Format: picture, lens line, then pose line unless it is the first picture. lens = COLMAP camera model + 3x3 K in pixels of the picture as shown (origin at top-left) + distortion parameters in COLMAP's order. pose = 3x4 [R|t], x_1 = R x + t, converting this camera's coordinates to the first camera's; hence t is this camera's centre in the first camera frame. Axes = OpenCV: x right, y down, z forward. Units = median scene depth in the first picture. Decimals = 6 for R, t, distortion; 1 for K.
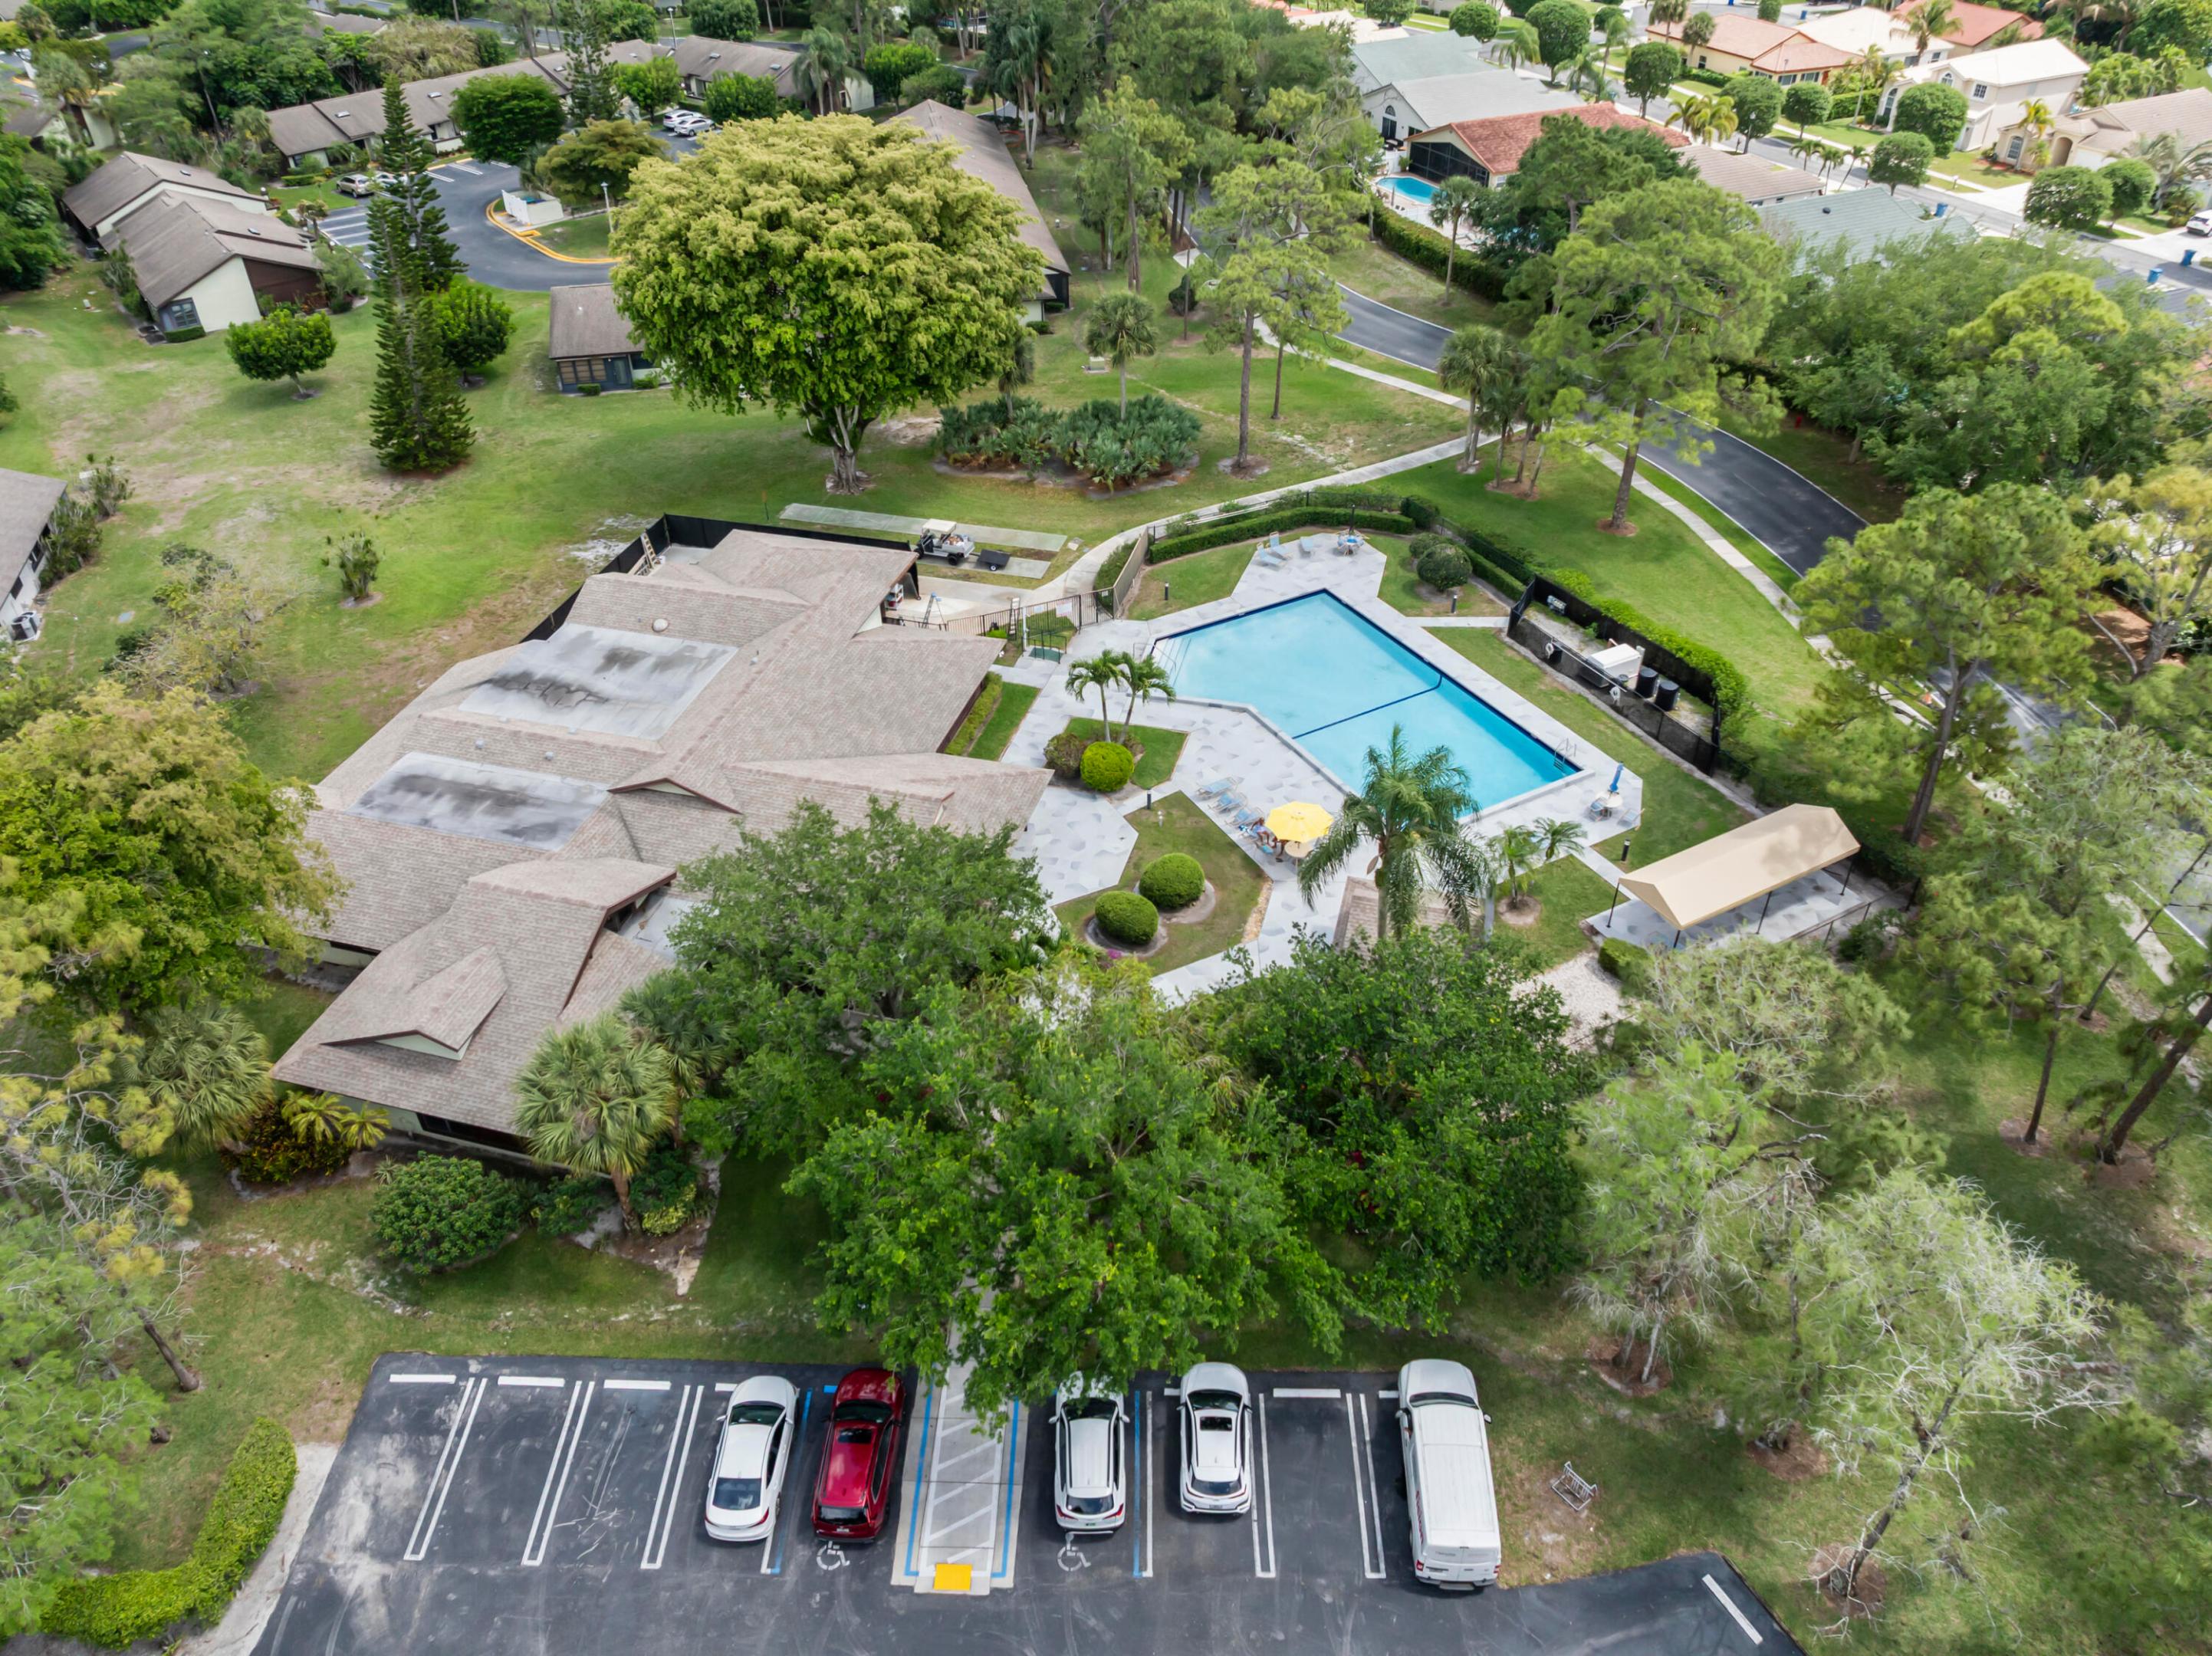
lens RADIAL K [[1560.8, 0, 1108.9], [0, 1560.8, 828.3], [0, 0, 1]] dist [-0.030831, -0.001176]
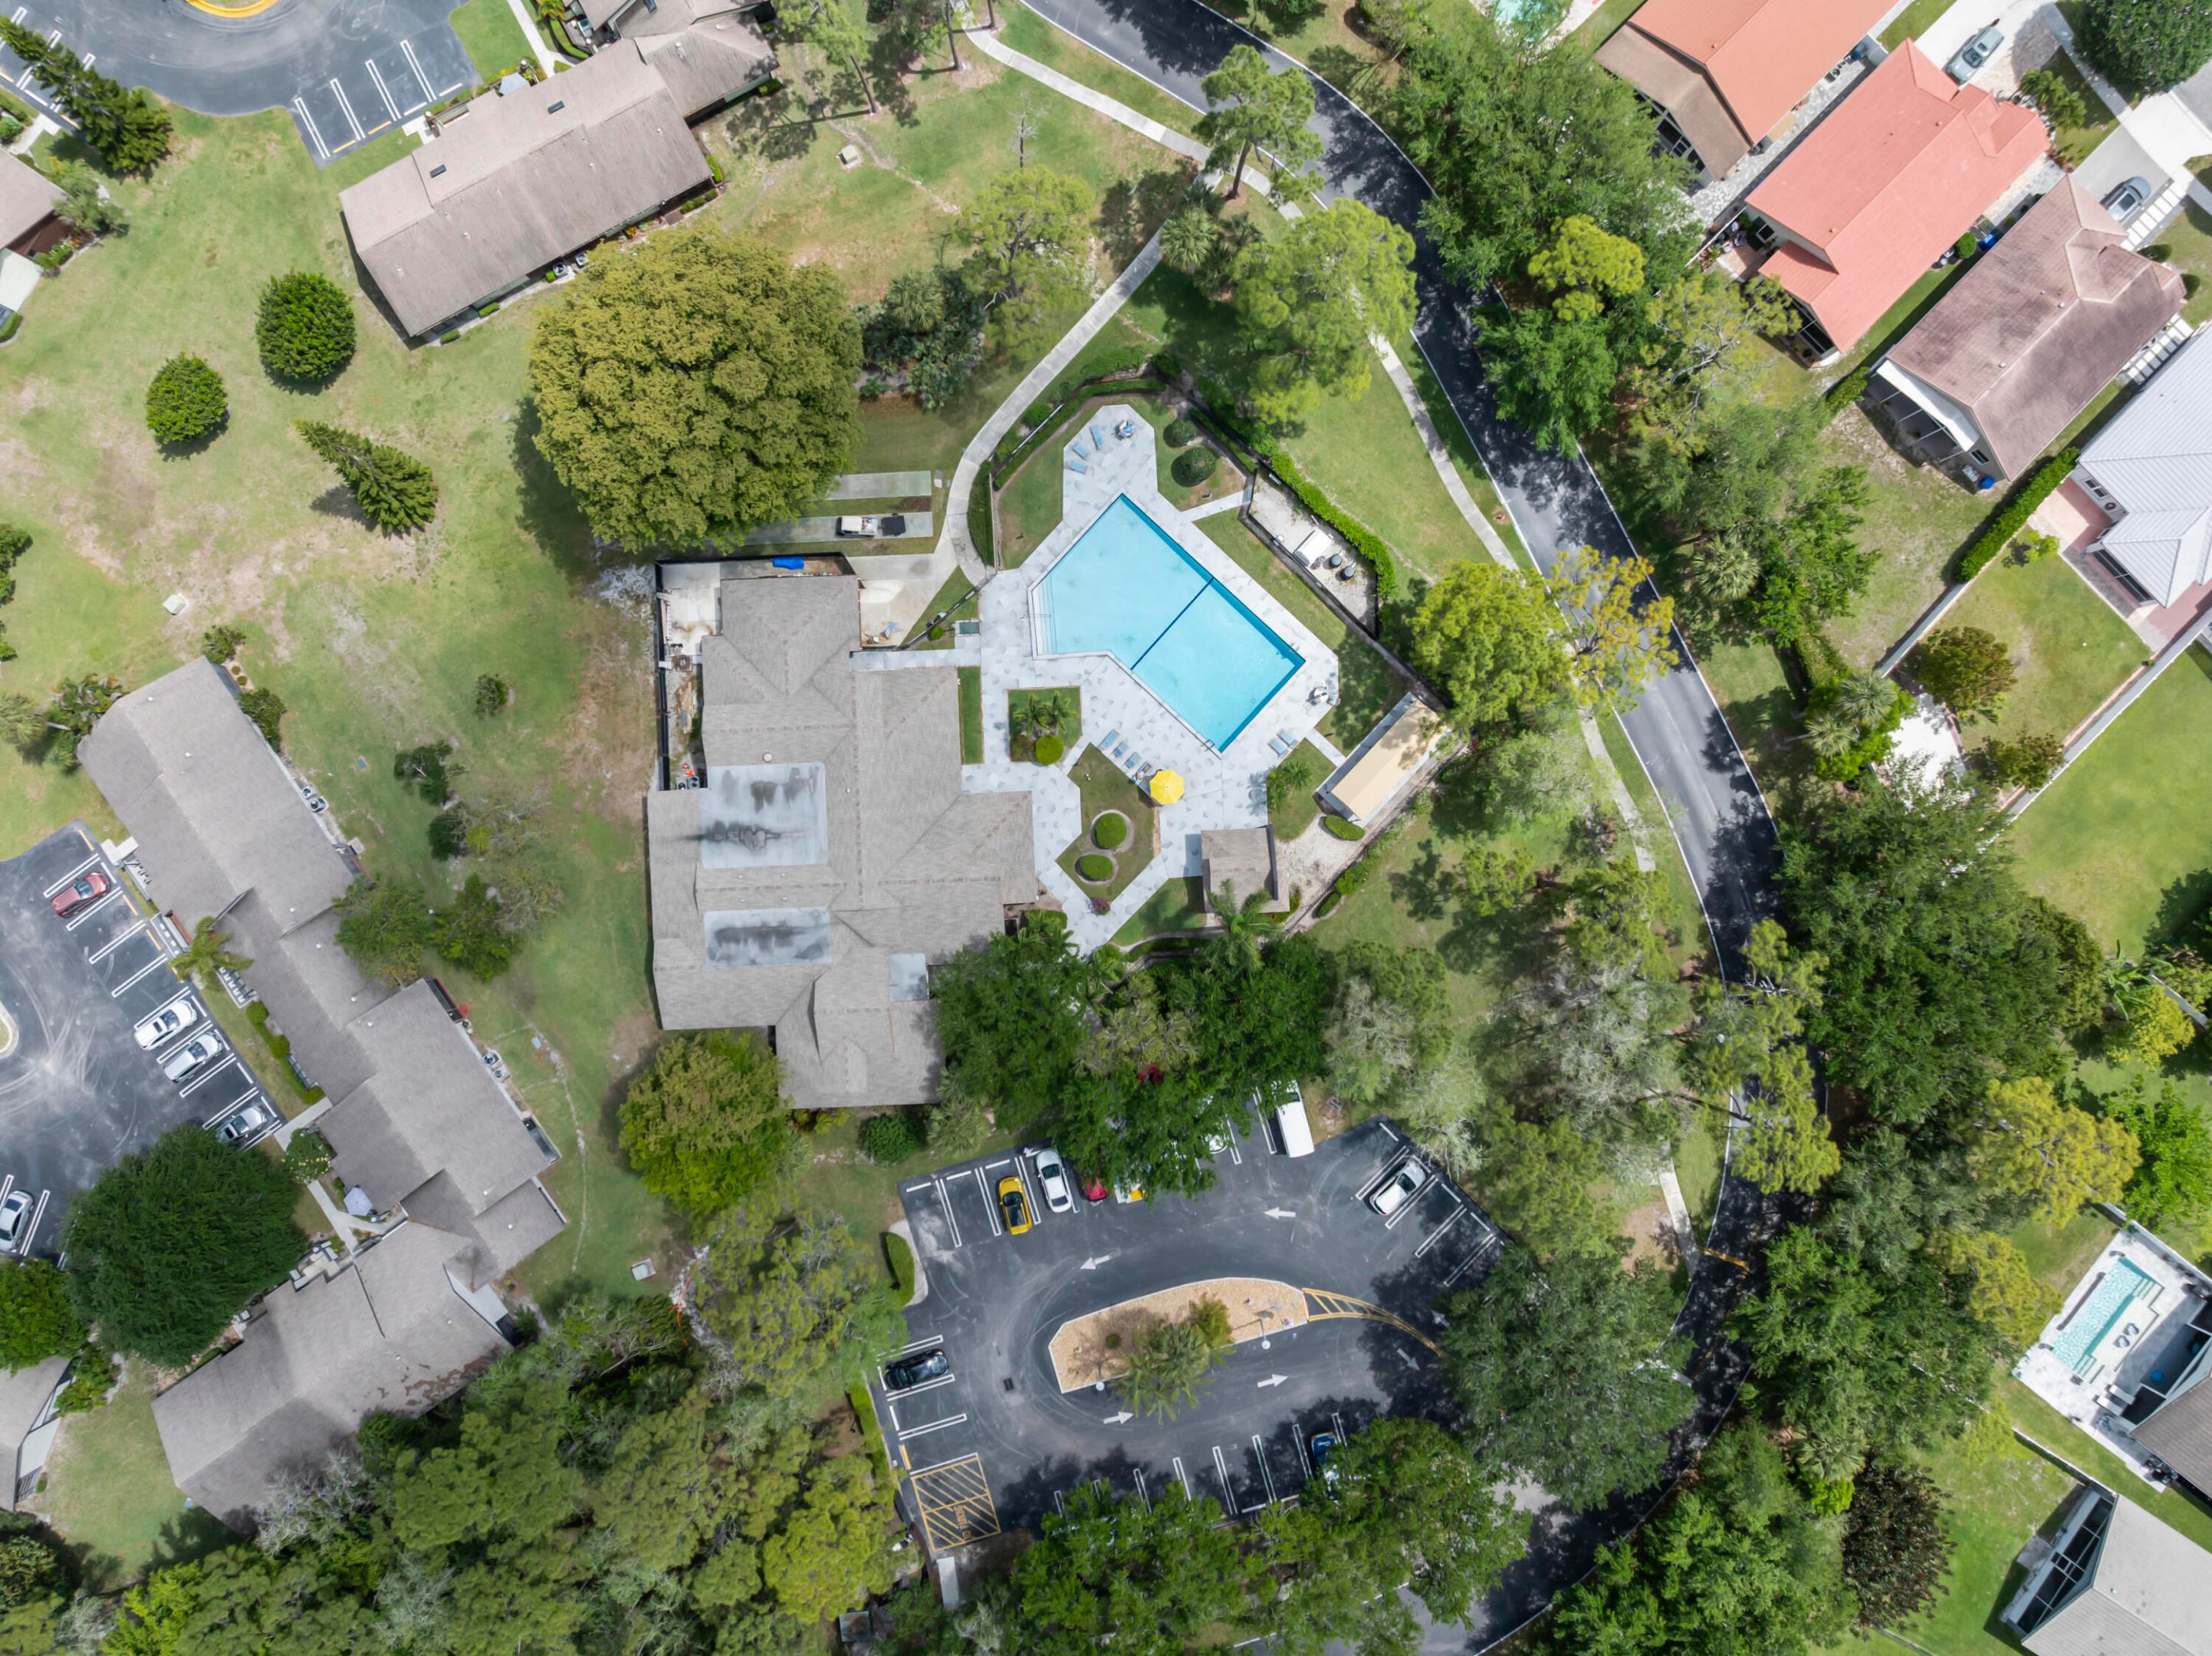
lens RADIAL K [[1560.8, 0, 1104.1], [0, 1560.8, 827.6], [0, 0, 1]] dist [-0.030831, -0.001176]
pose [[0.952564, -0.304026, 0.013803, 0.006837], [0.173094, 0.578521, 0.797090, -1.368867], [-0.250322, -0.756889, 0.603703, -0.149820]]
